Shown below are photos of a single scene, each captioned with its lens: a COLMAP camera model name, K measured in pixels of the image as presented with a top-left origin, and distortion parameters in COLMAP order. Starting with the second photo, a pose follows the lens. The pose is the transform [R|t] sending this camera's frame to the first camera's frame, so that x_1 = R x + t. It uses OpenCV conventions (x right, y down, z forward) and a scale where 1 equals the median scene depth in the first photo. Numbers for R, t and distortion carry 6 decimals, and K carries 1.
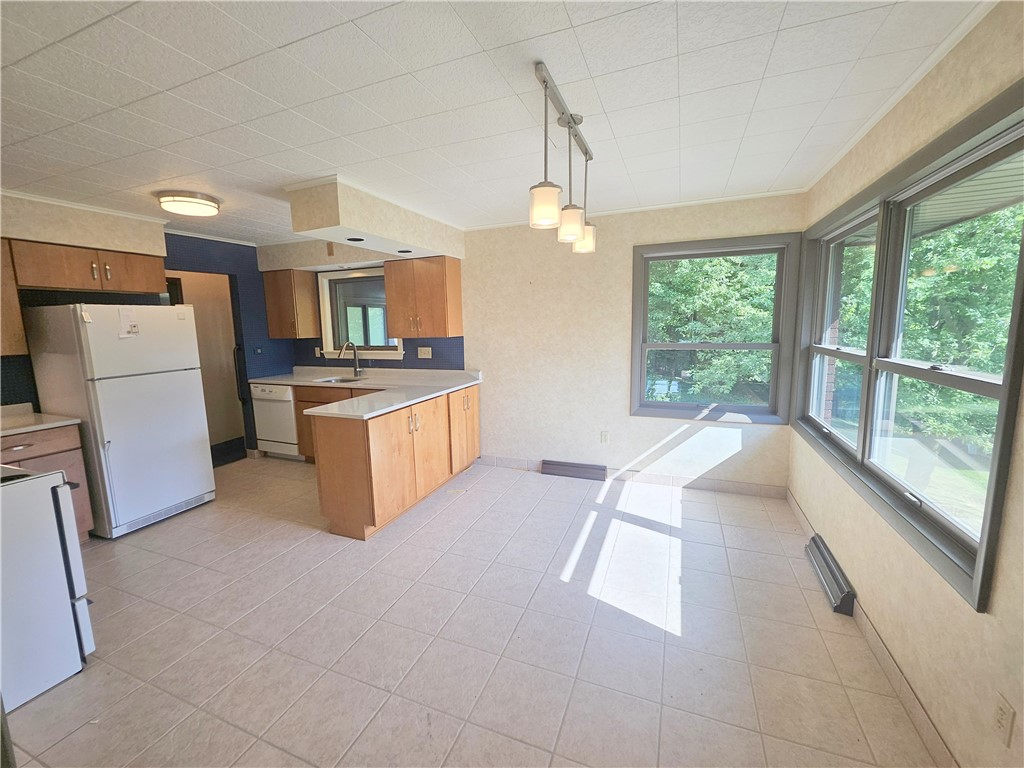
lens RADIAL K [[425.1, 0, 496.5], [0, 425.1, 381.3], [0, 0, 1]] dist [0.002259, -0.000121]
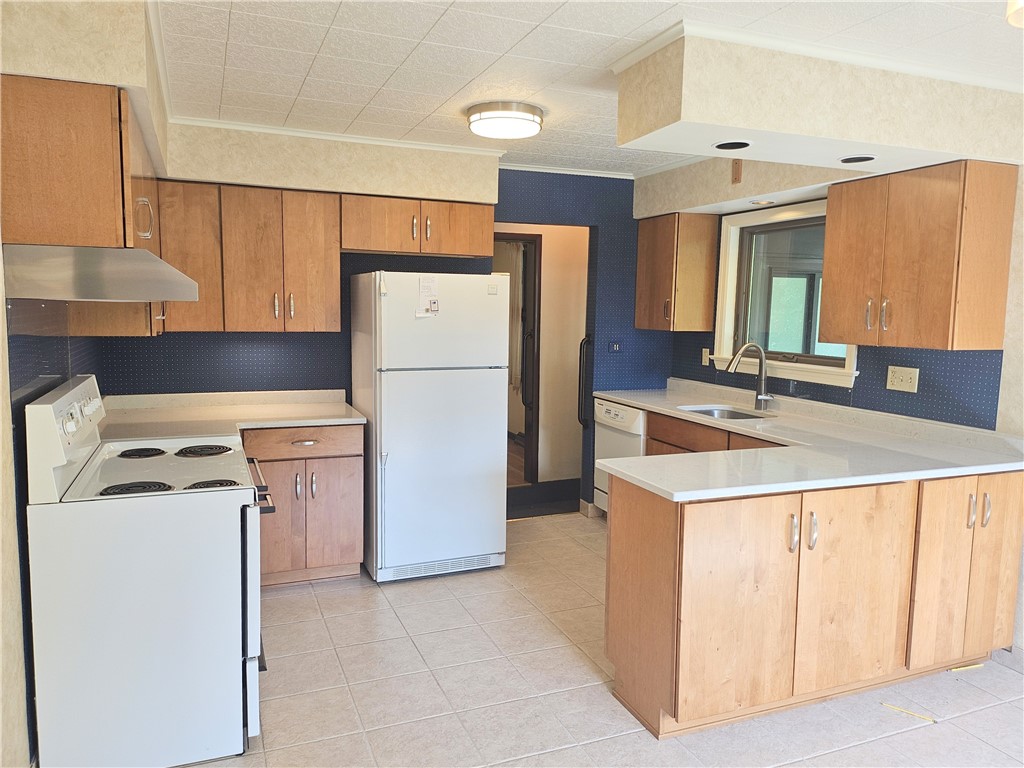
lens RADIAL K [[725.8, 0, 512.0], [0, 725.8, 384.0], [0, 0, 1]] dist [0.067376, -0.069846]
pose [[0.708119, 0.111907, -0.697169, 0.103424], [-0.130300, 0.991114, 0.026744, -0.034887], [0.693966, 0.071903, 0.716408, 0.180166]]
